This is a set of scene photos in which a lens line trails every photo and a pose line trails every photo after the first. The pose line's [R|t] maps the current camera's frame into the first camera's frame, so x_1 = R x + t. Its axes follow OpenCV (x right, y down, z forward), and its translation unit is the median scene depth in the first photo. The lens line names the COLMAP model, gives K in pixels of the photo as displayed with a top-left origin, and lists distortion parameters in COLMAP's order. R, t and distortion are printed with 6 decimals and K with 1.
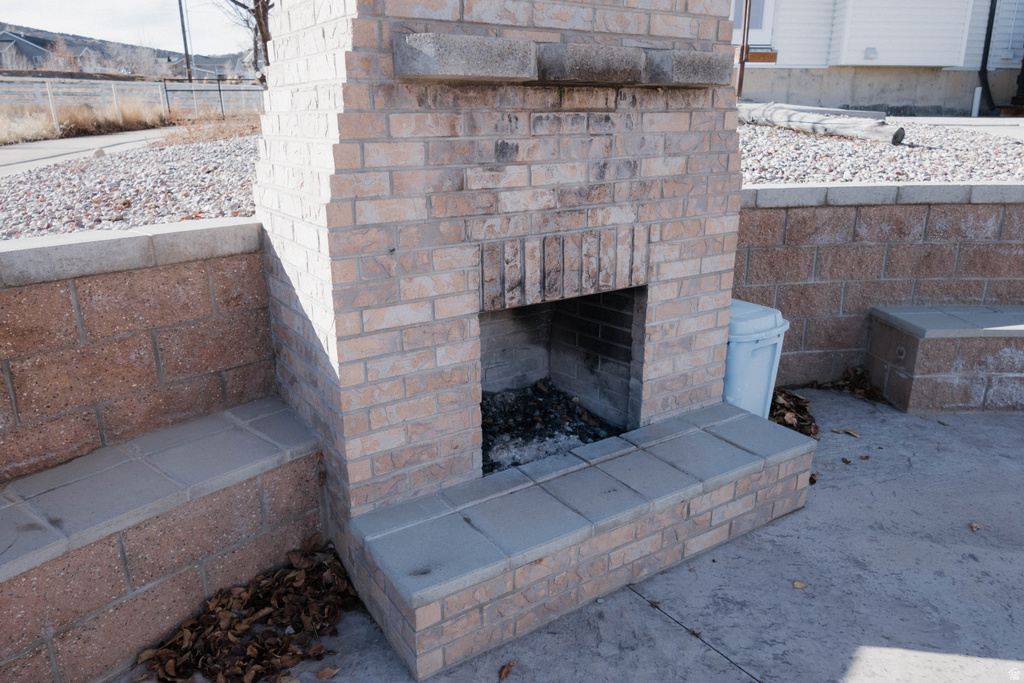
lens RADIAL K [[679.4, 0, 493.8], [0, 679.4, 340.2], [0, 0, 1]] dist [0.003139, -0.005580]
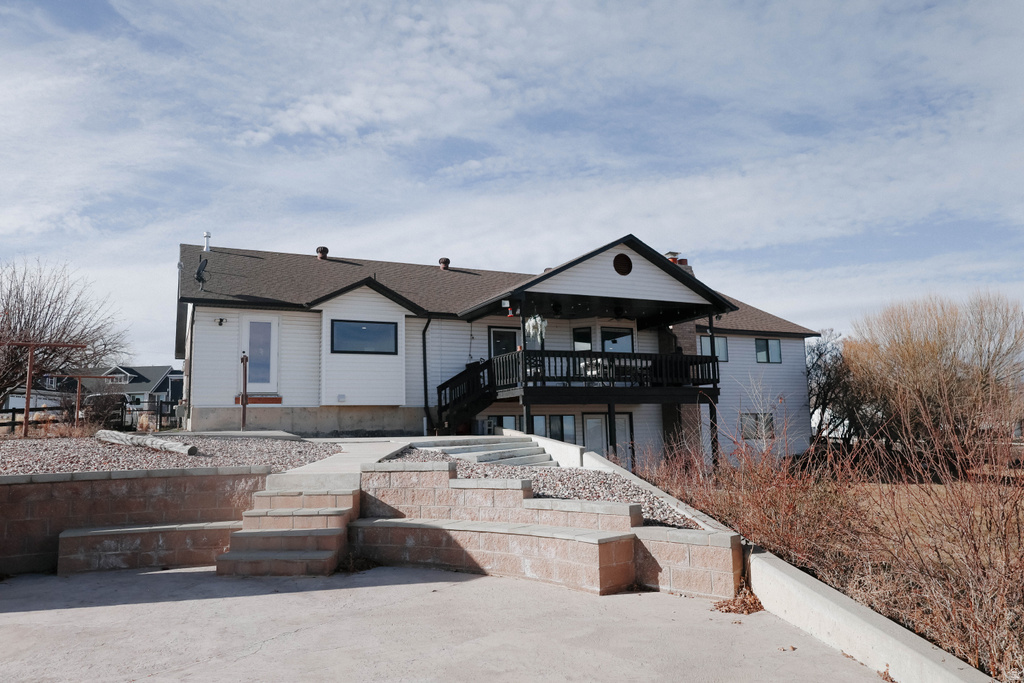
lens RADIAL K [[708.4, 0, 508.5], [0, 708.4, 336.6], [0, 0, 1]] dist [0.004642, -0.004539]
pose [[0.941216, 0.025220, 0.336862, 0.372967], [0.126612, 0.898178, -0.421006, 0.175575], [-0.313180, 0.438909, 0.842186, -0.530979]]
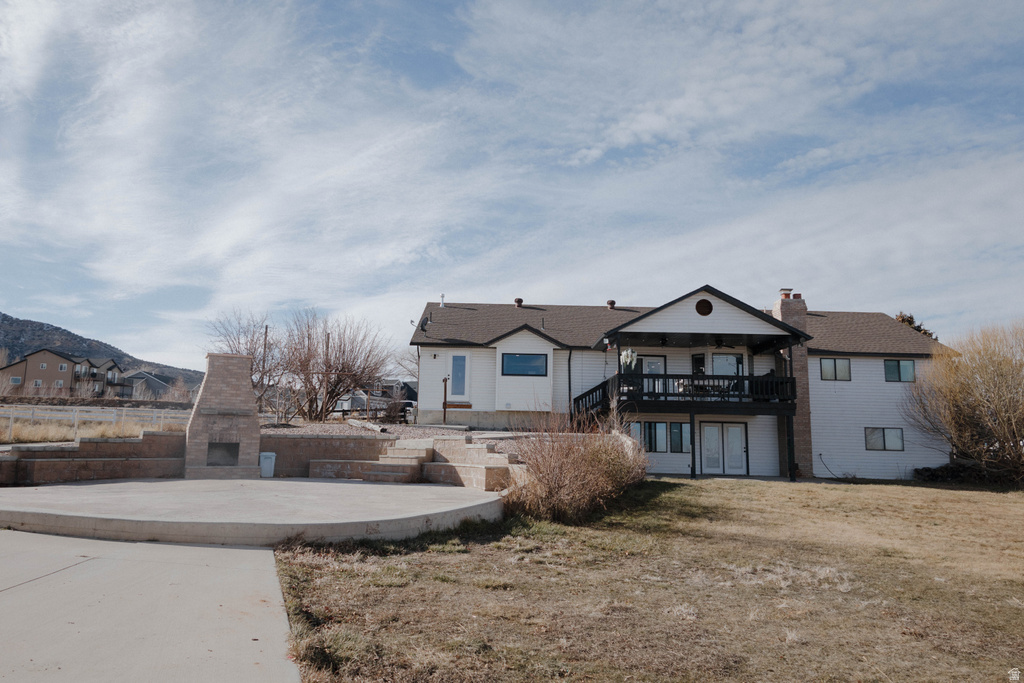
lens RADIAL K [[679.4, 0, 493.8], [0, 679.4, 340.2], [0, 0, 1]] dist [0.003139, -0.005580]
pose [[0.995022, 0.006538, -0.099437, 0.742964], [-0.051084, 0.890227, -0.452643, 0.422969], [0.085562, 0.455470, 0.886130, -1.142446]]
